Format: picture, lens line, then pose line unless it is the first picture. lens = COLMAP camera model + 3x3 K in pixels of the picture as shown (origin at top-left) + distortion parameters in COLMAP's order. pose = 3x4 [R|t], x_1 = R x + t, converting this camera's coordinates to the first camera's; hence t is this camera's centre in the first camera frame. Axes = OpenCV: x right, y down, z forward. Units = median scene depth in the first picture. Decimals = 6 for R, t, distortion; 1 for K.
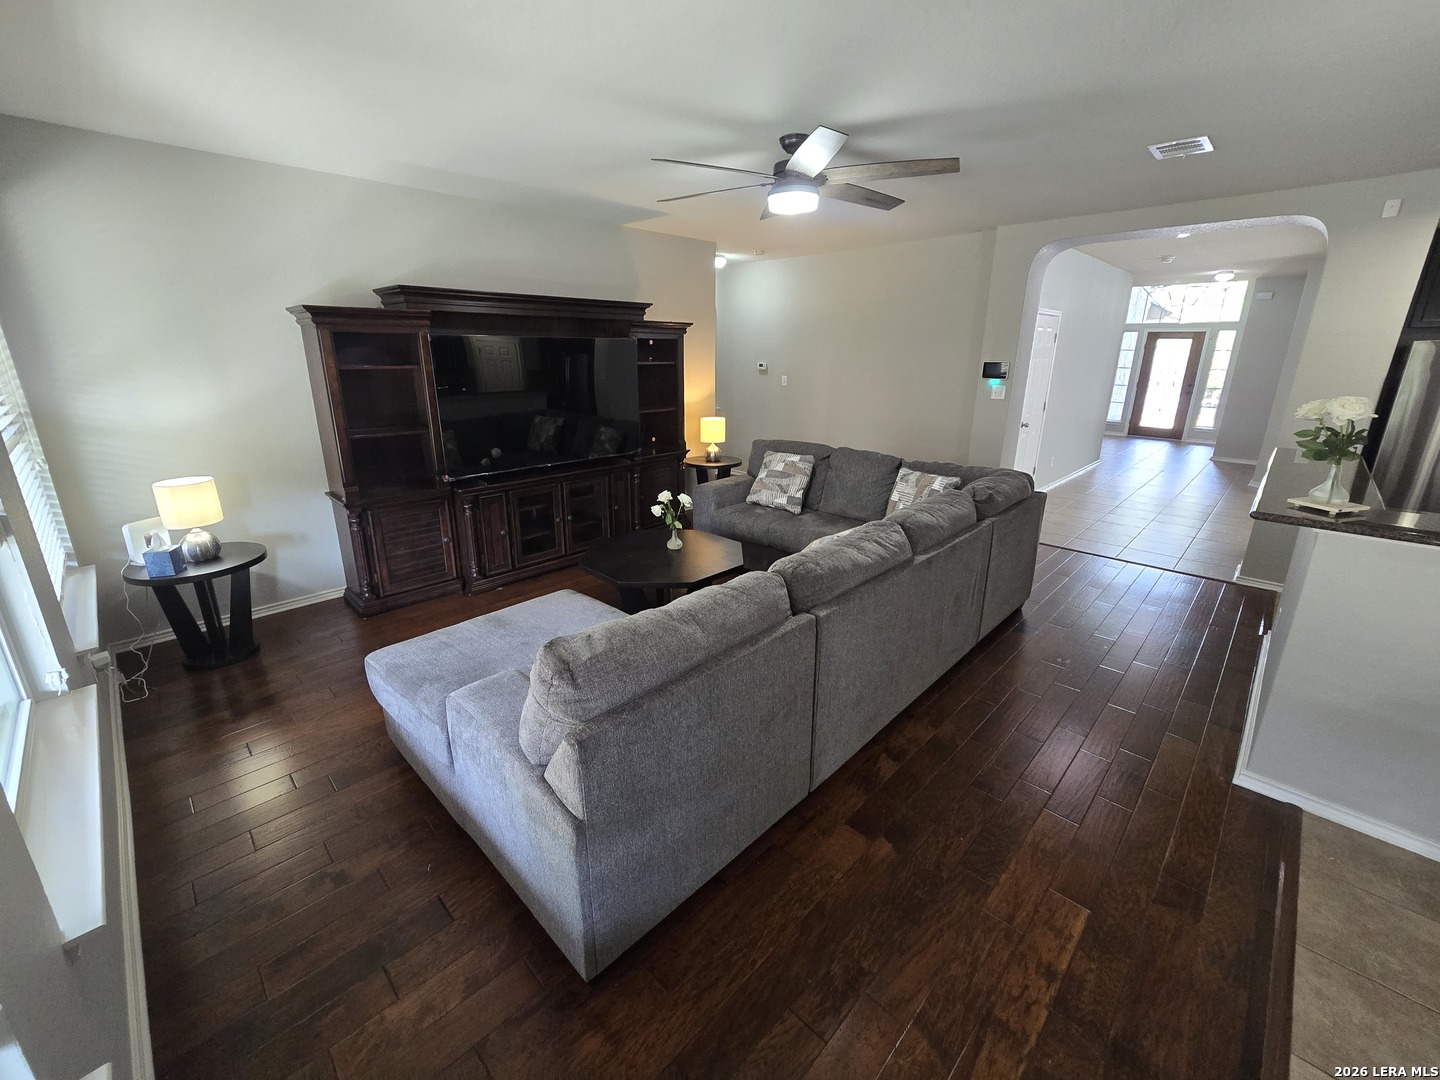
lens RADIAL K [[593.8, 0, 722.9], [0, 593.8, 518.6], [0, 0, 1]] dist [-0.003669, -0.000039]
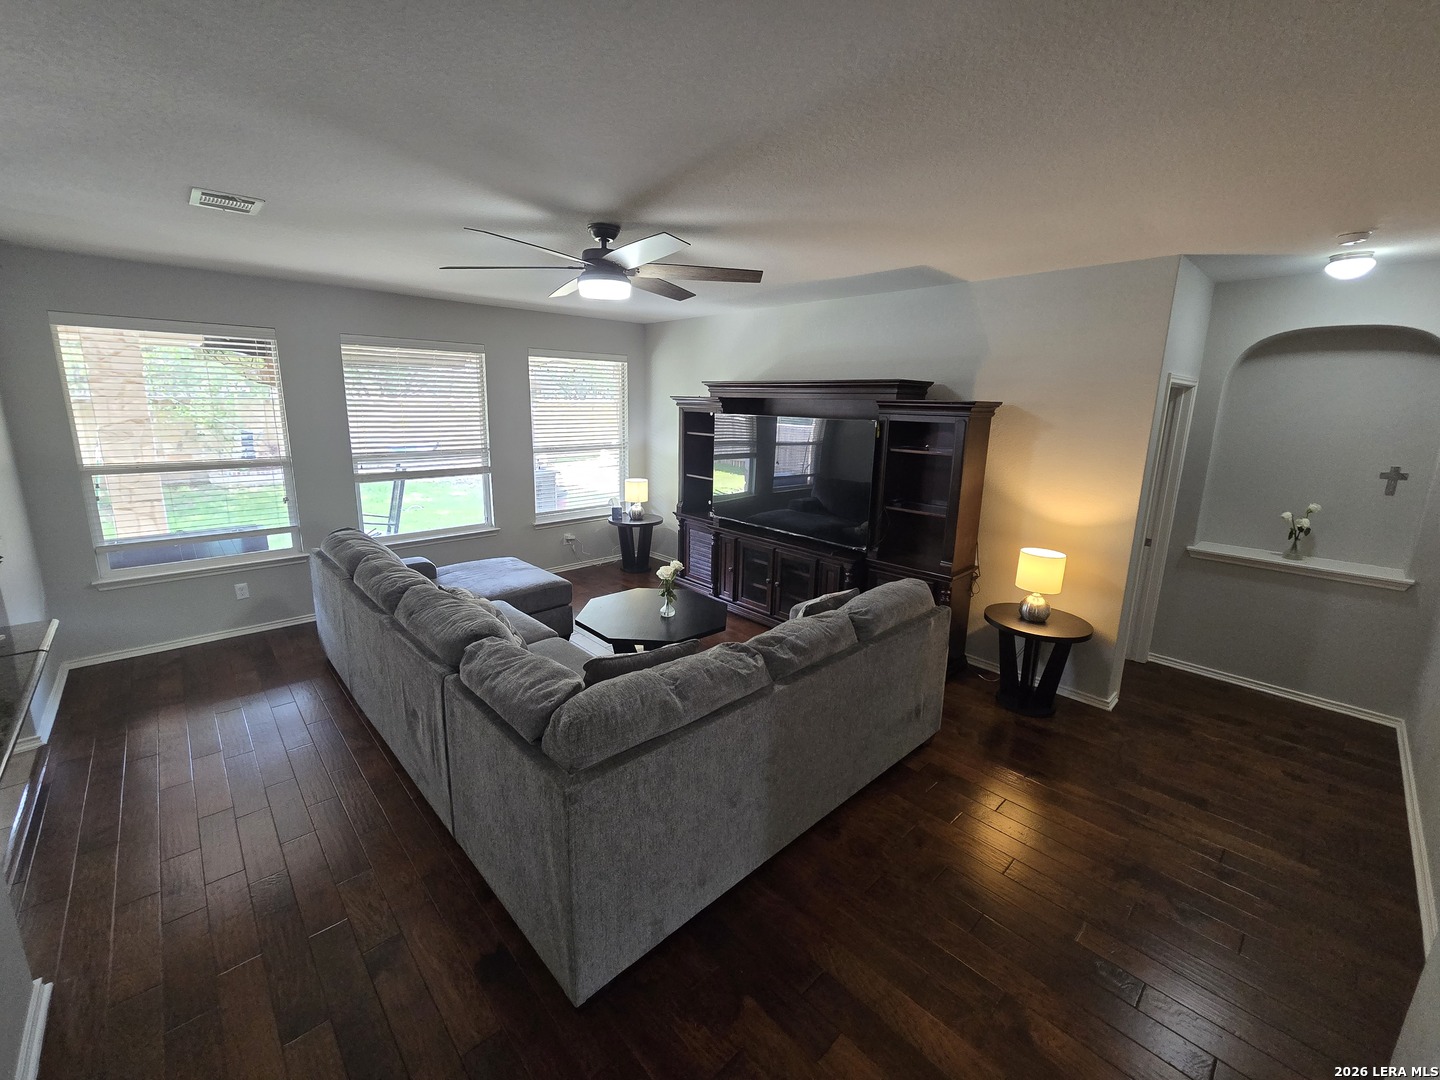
lens RADIAL K [[593.8, 0, 710.9], [0, 593.8, 523.0], [0, 0, 1]] dist [-0.003669, -0.000039]
pose [[-0.052593, 0.196837, -0.979025, 0.404525], [-0.296994, 0.932937, 0.203525, -0.150408], [0.953430, 0.301468, 0.009394, 0.455130]]
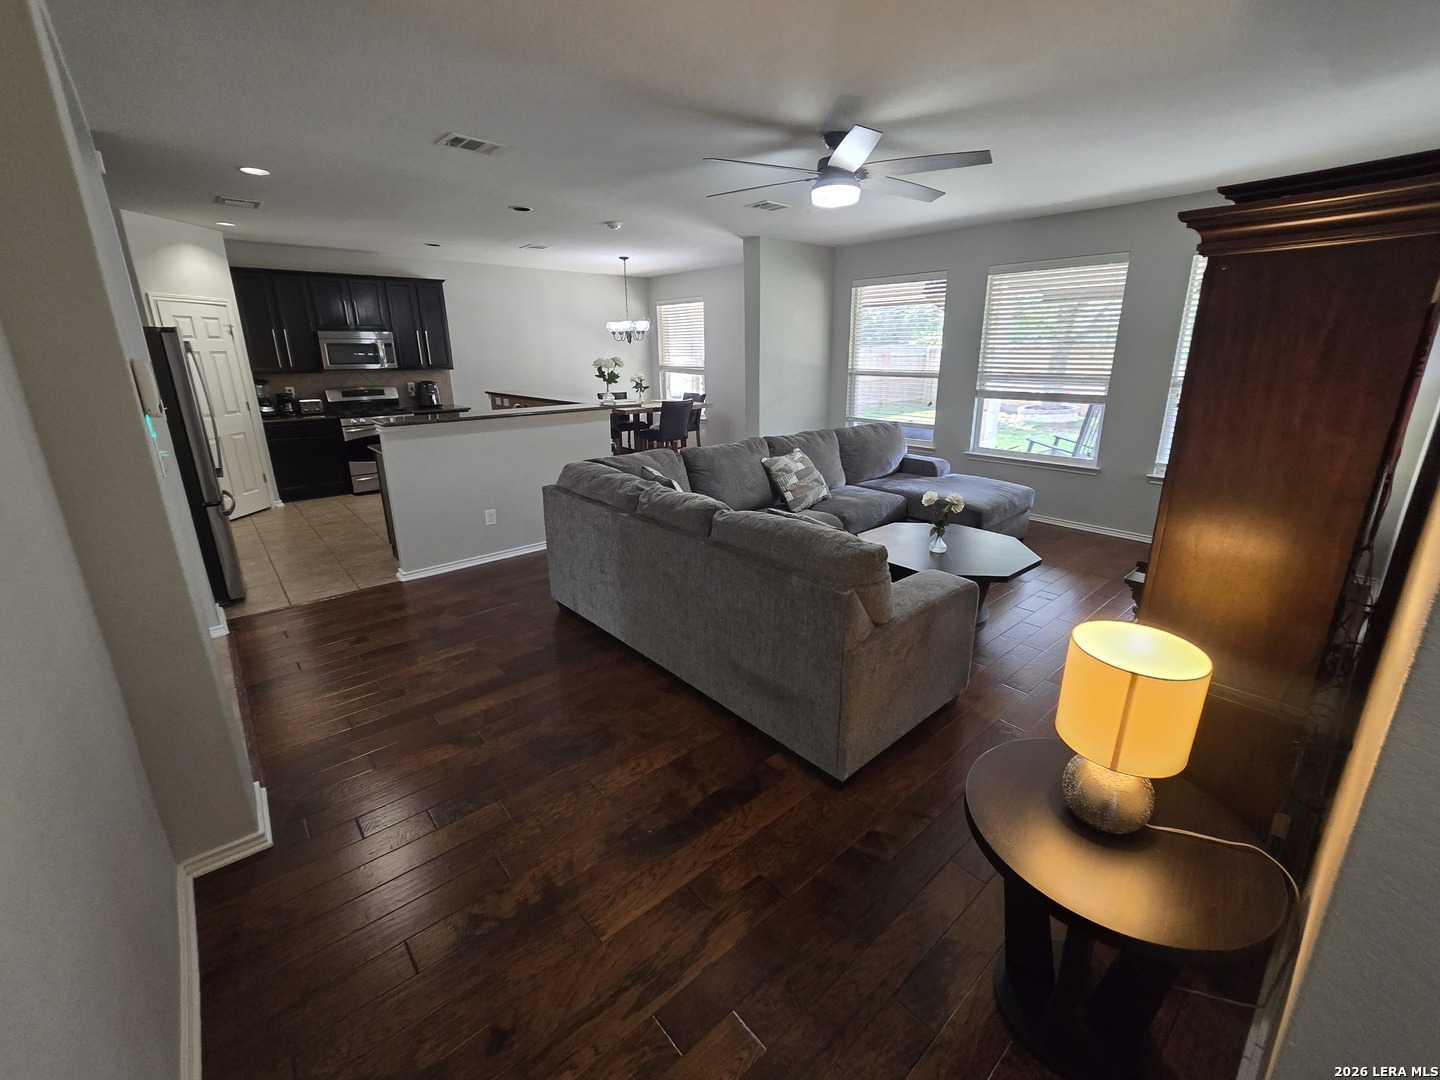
lens RADIAL K [[593.8, 0, 727.8], [0, 593.8, 522.7], [0, 0, 1]] dist [-0.003669, -0.000039]
pose [[-0.997541, -0.019056, 0.067451, 0.088164], [0.020055, 0.844496, 0.535187, -0.214299], [-0.067160, 0.535223, -0.842037, 0.785861]]
